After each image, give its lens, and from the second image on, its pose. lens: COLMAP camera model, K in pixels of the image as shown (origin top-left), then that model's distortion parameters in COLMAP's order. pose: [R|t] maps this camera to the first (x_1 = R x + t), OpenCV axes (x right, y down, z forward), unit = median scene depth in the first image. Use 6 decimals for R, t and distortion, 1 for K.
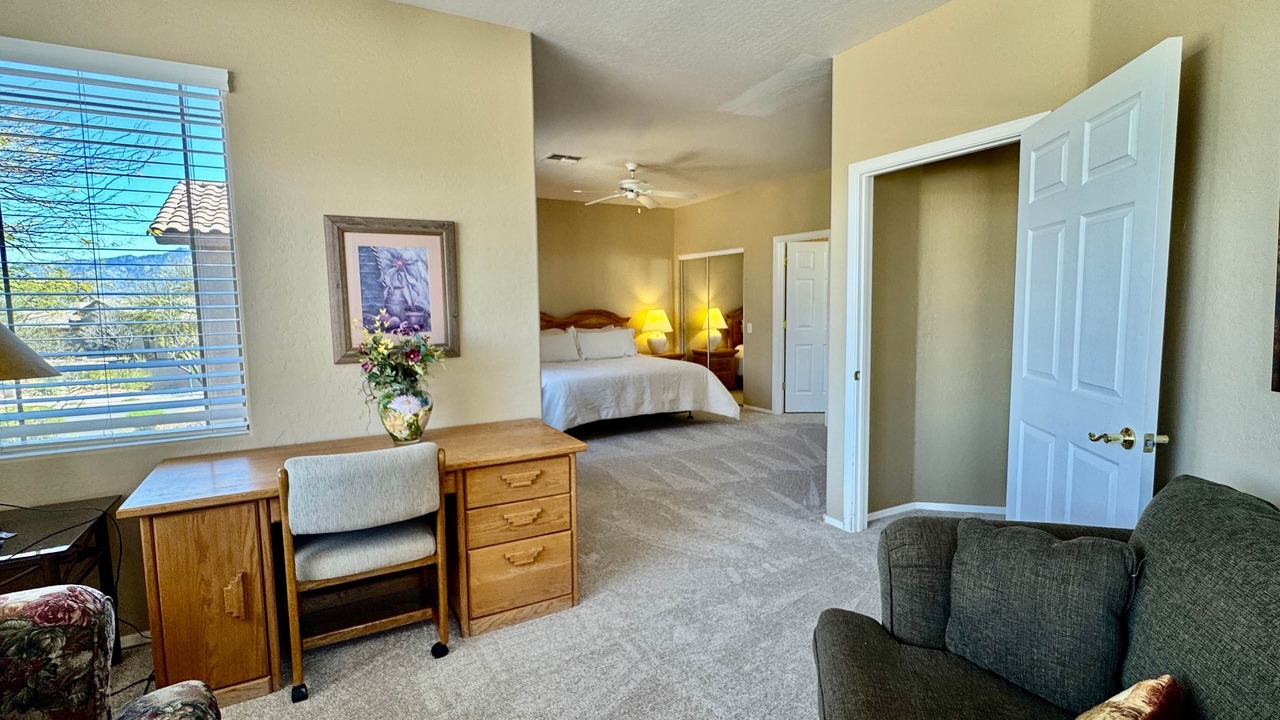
lens RADIAL K [[592.7, 0, 639.8], [0, 592.7, 357.8], [0, 0, 1]] dist [-0.001376, -0.000785]
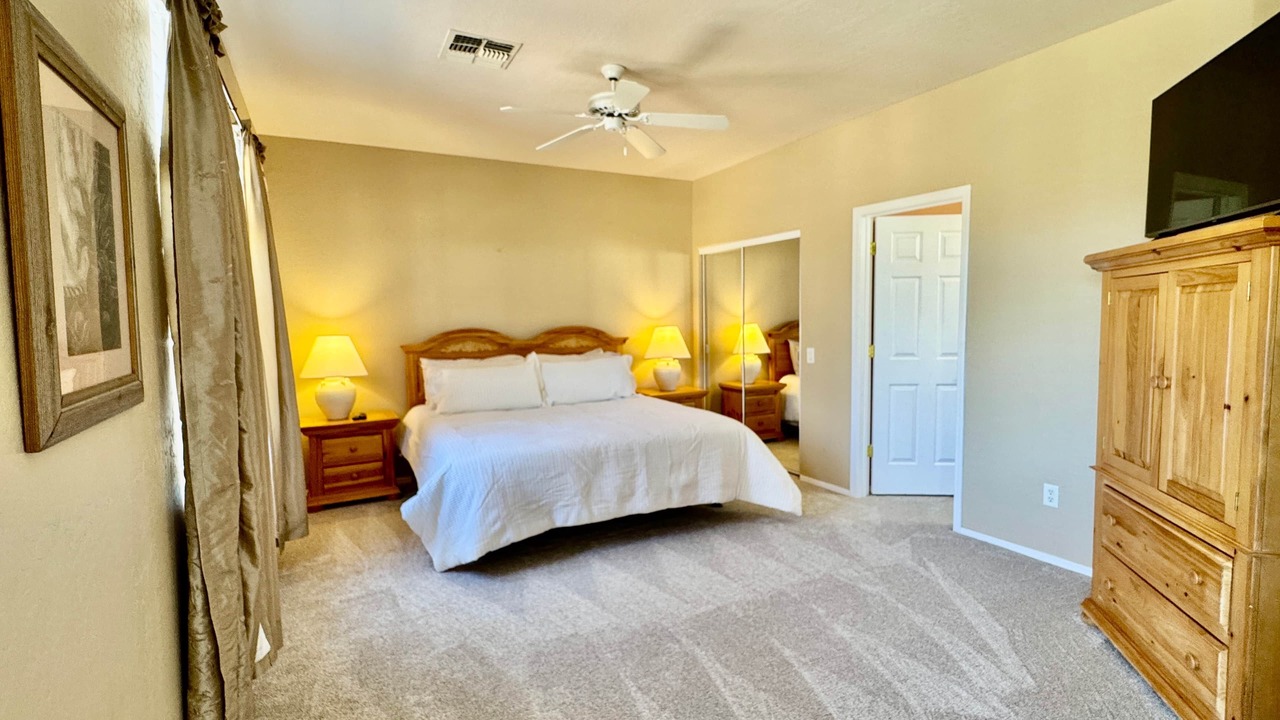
lens RADIAL K [[592.7, 0, 639.3], [0, 592.7, 358.2], [0, 0, 1]] dist [-0.001376, -0.000785]
pose [[0.999175, 0.001251, -0.040586, 0.026070], [-0.002046, 0.999807, -0.019533, -0.032011], [0.040553, 0.019600, 0.998985, 0.332362]]
